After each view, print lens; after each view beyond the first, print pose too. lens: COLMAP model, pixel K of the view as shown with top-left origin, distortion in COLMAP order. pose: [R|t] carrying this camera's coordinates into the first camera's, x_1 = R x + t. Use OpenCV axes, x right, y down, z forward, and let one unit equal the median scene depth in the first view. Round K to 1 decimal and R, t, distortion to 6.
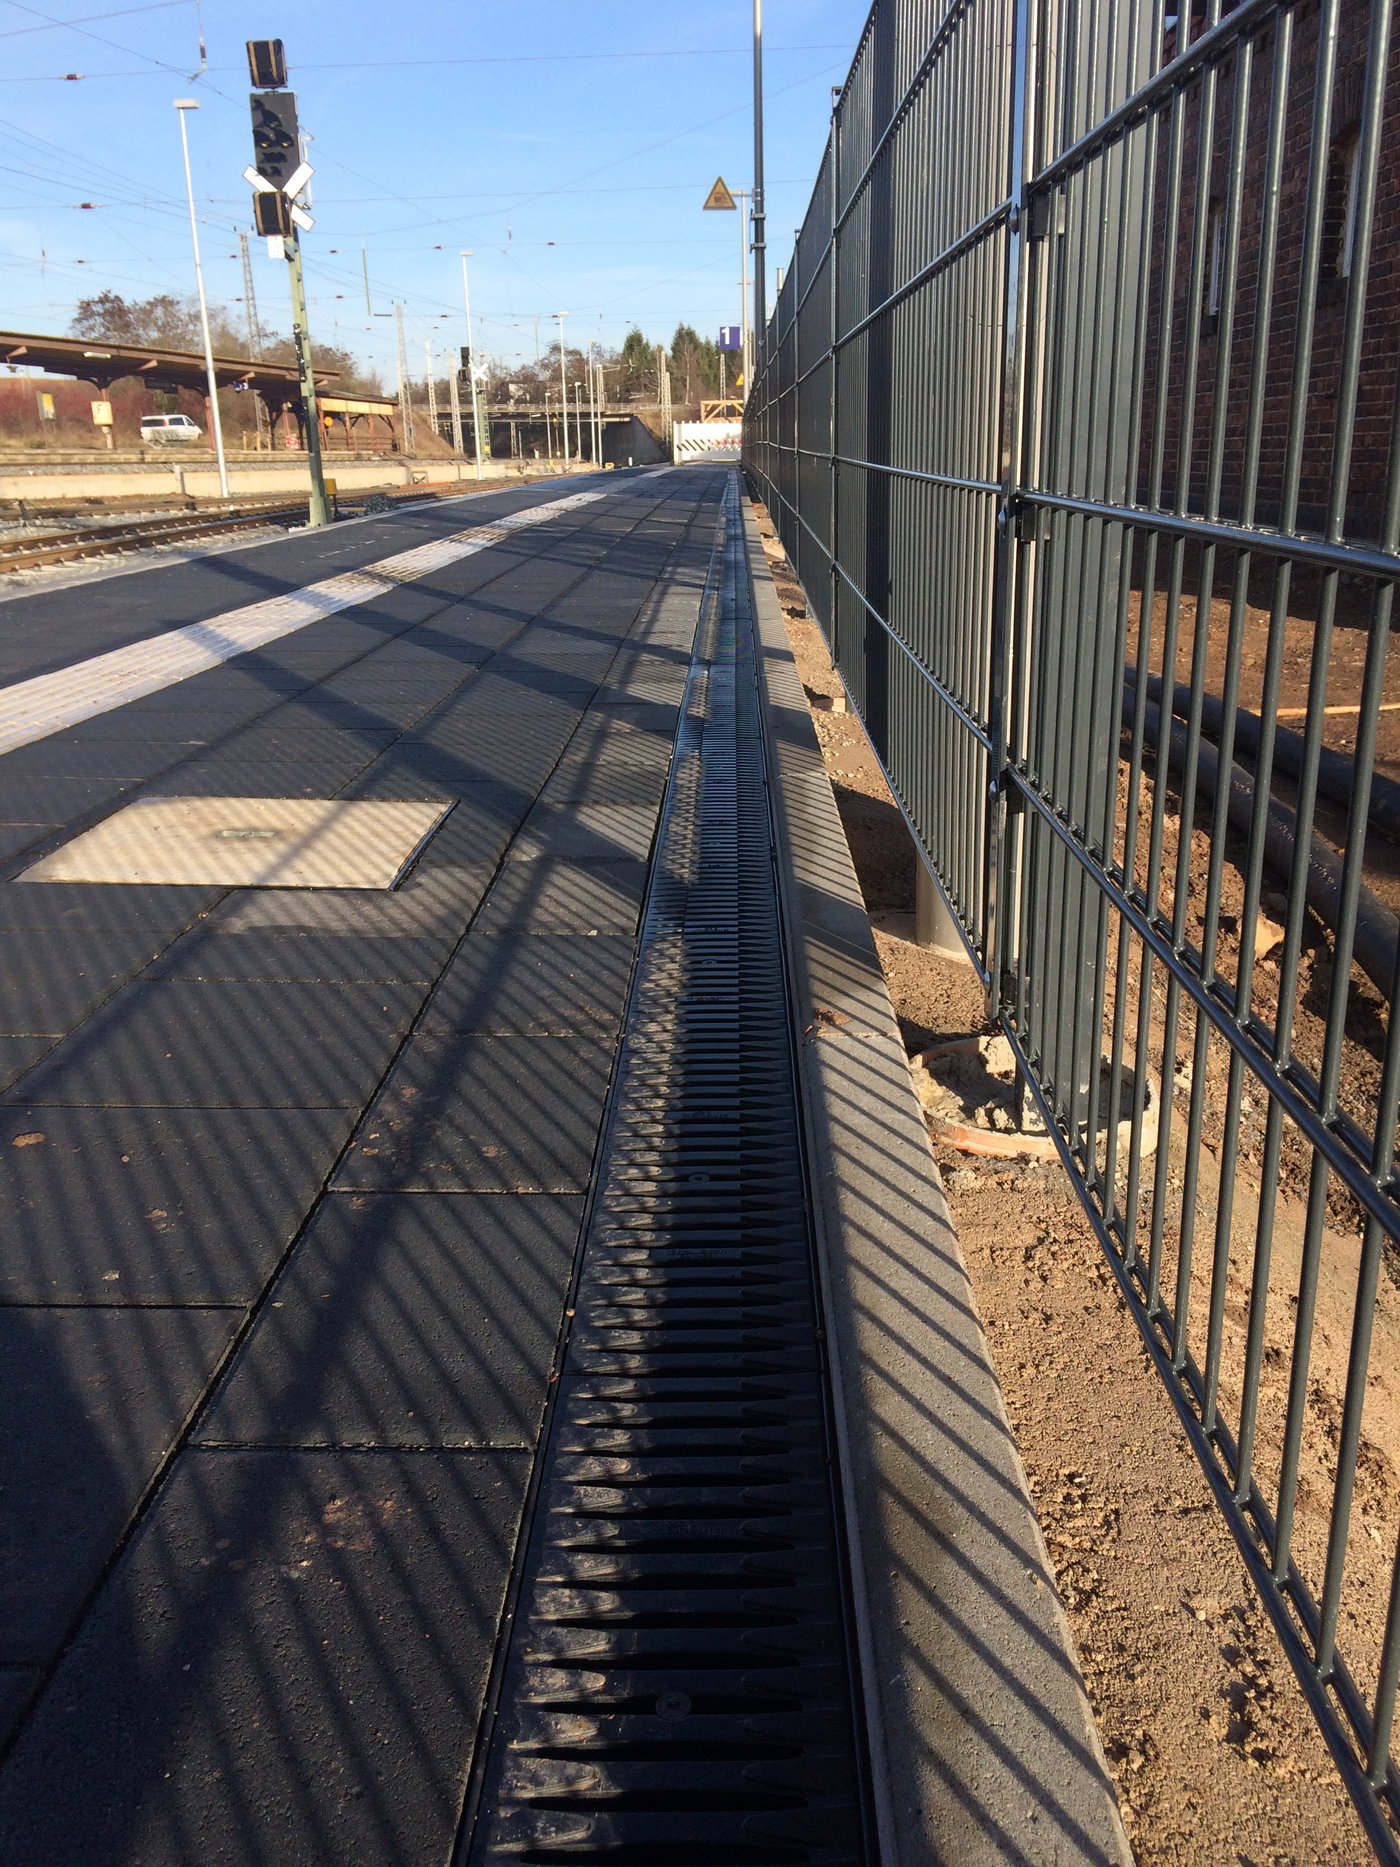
lens RADIAL K [[1590.7, 0, 699.5], [0, 1590.7, 932.7], [0, 0, 1]] dist [0.101048, -0.145687]
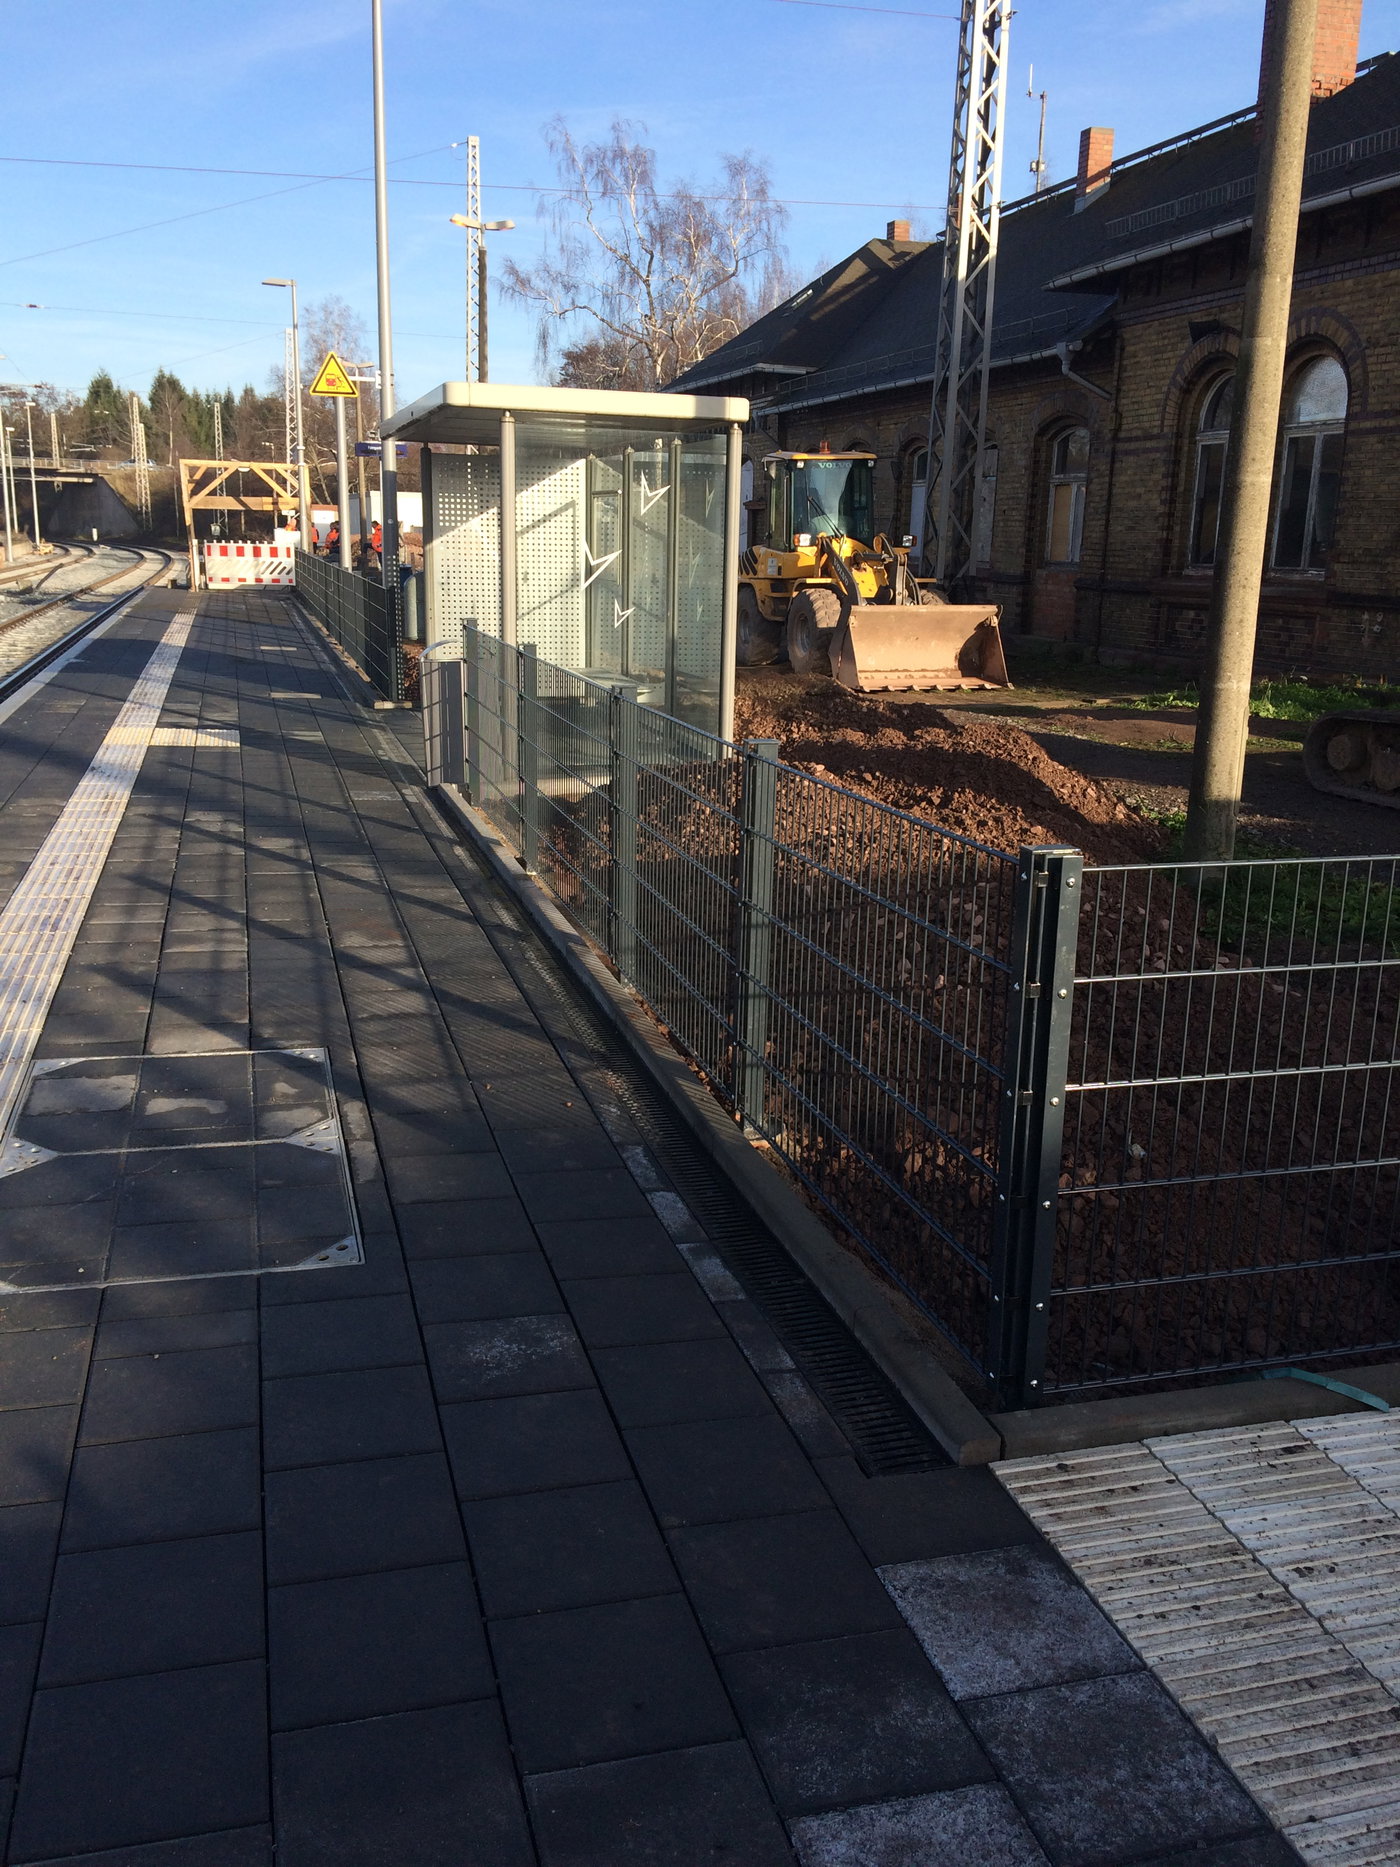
lens RADIAL K [[1590.7, 0, 693.1], [0, 1590.7, 922.0], [0, 0, 1]] dist [0.101048, -0.145687]
pose [[0.956290, -0.024704, 0.291376, 0.001210], [0.039601, 0.998186, -0.045338, -0.056625], [-0.289727, 0.054895, 0.955534, 0.172247]]
